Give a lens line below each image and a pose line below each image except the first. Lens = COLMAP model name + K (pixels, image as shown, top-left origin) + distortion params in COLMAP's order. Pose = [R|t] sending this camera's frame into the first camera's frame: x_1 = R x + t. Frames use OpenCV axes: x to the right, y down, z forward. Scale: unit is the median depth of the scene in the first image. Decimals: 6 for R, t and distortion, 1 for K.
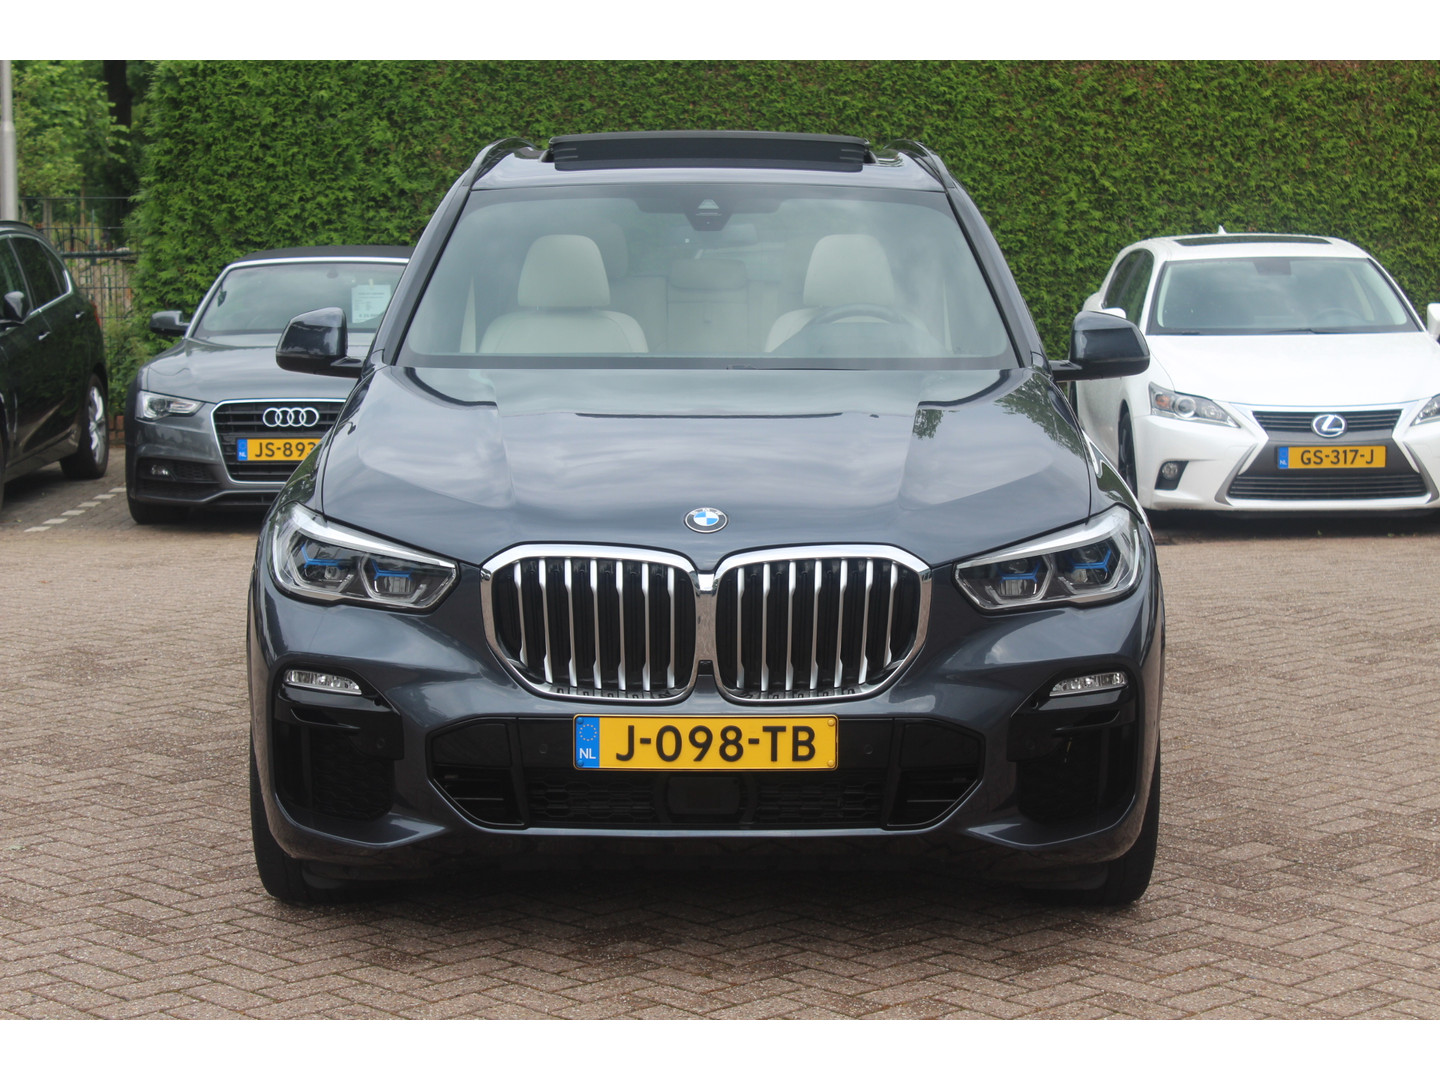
lens RADIAL K [[3138.7, 0, 720.0], [0, 3138.7, 540.0], [0, 0, 1]] dist [0.065916, -0.114134]
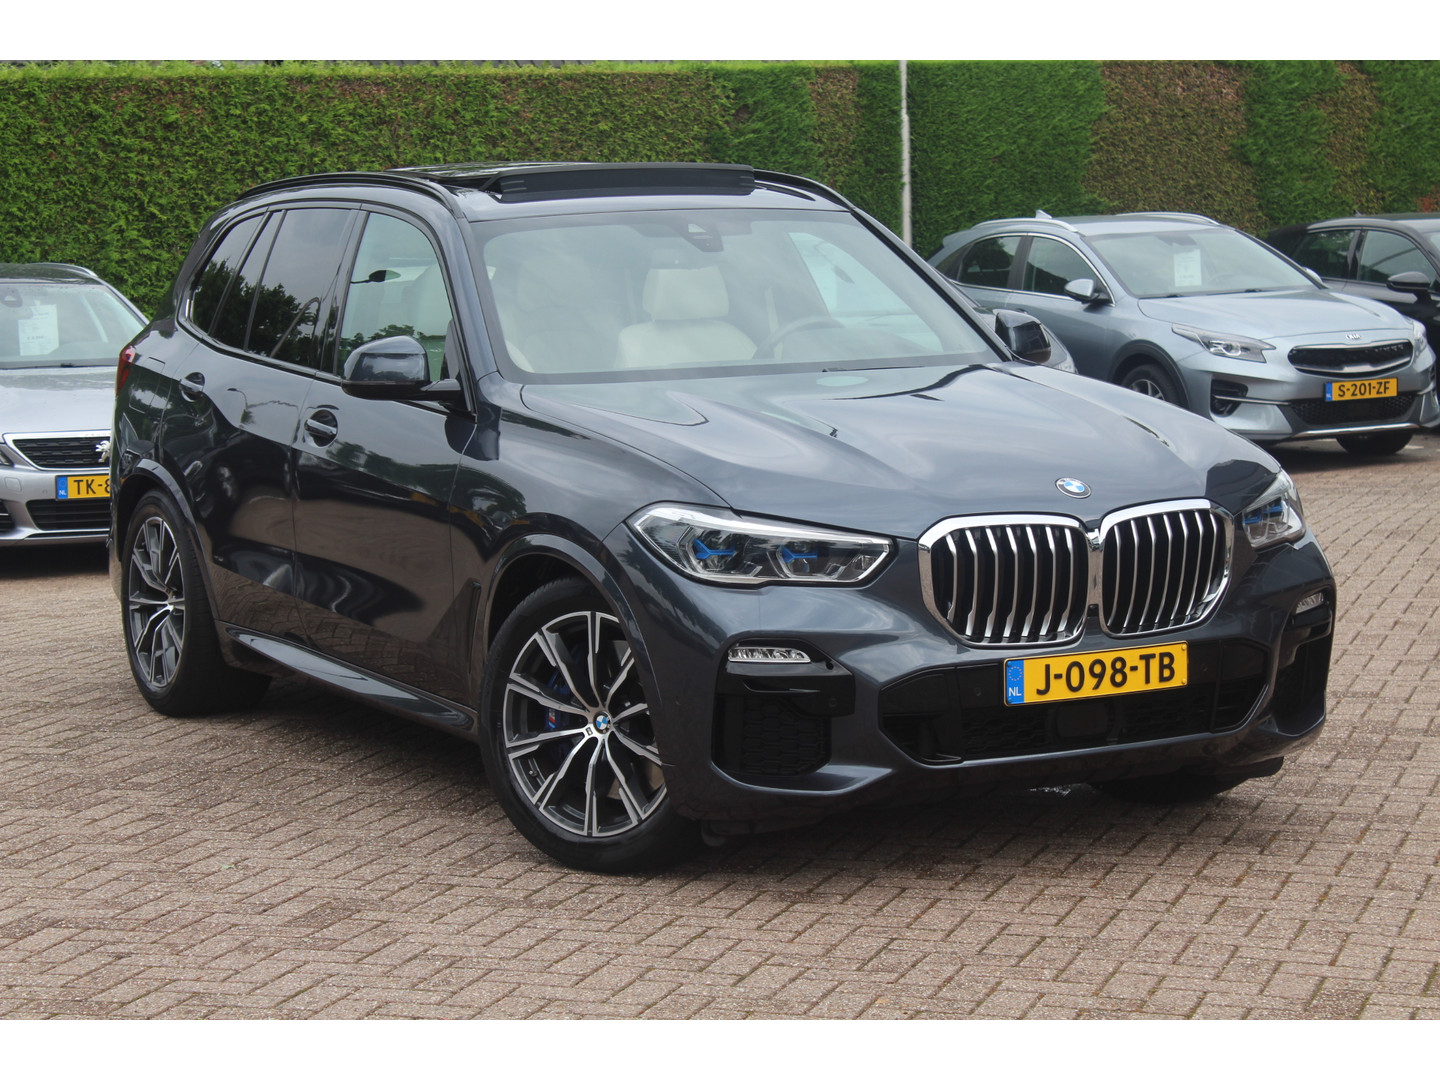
lens RADIAL K [[3496.2, 0, 720.0], [0, 3496.2, 540.0], [0, 0, 1]] dist [0.006066, 0.311942]
pose [[0.862223, -0.067055, 0.502071, -0.281024], [0.076199, 0.997090, 0.002310, -0.000066], [-0.500765, 0.036266, 0.864823, -0.028889]]
